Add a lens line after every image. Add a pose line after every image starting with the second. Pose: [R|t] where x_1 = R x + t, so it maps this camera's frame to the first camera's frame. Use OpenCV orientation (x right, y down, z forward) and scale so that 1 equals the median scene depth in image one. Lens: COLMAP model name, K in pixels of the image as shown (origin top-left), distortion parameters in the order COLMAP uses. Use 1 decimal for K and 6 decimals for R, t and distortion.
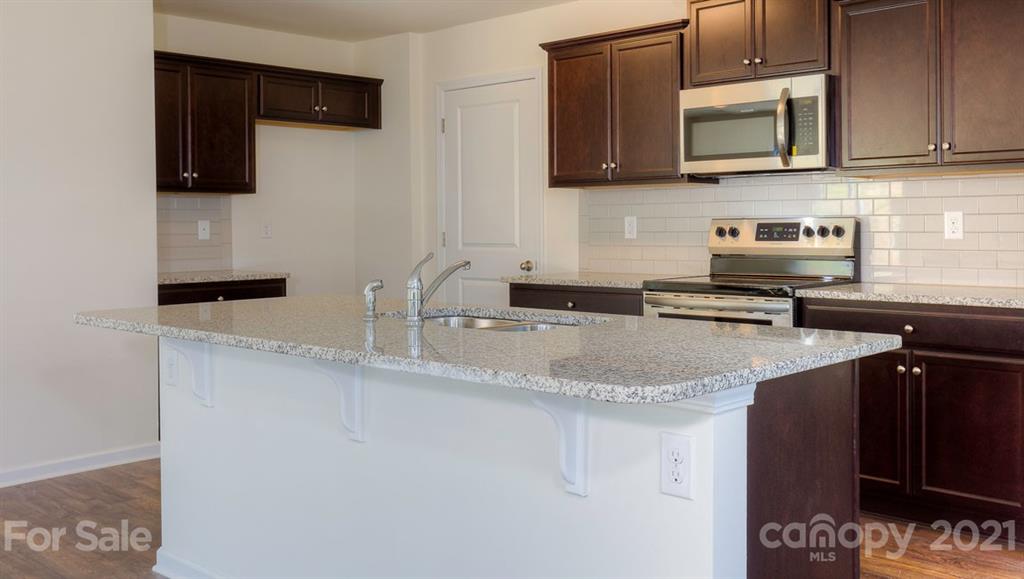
lens RADIAL K [[973.7, 0, 515.3], [0, 973.7, 285.3], [0, 0, 1]] dist [-0.002365, 0.000000]
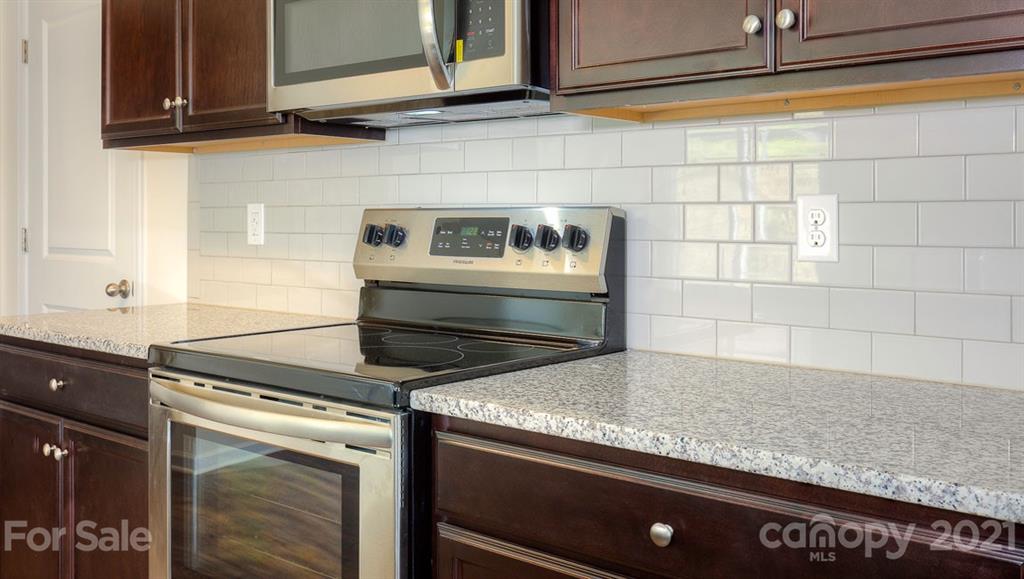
lens RADIAL K [[973.7, 0, 512.6], [0, 973.7, 286.5], [0, 0, 1]] dist [-0.002365, 0.000000]
pose [[0.997533, 0.005293, 0.070000, 0.263754], [-0.005835, 0.999955, 0.007544, -0.035255], [-0.069957, -0.007934, 0.997518, 0.534243]]
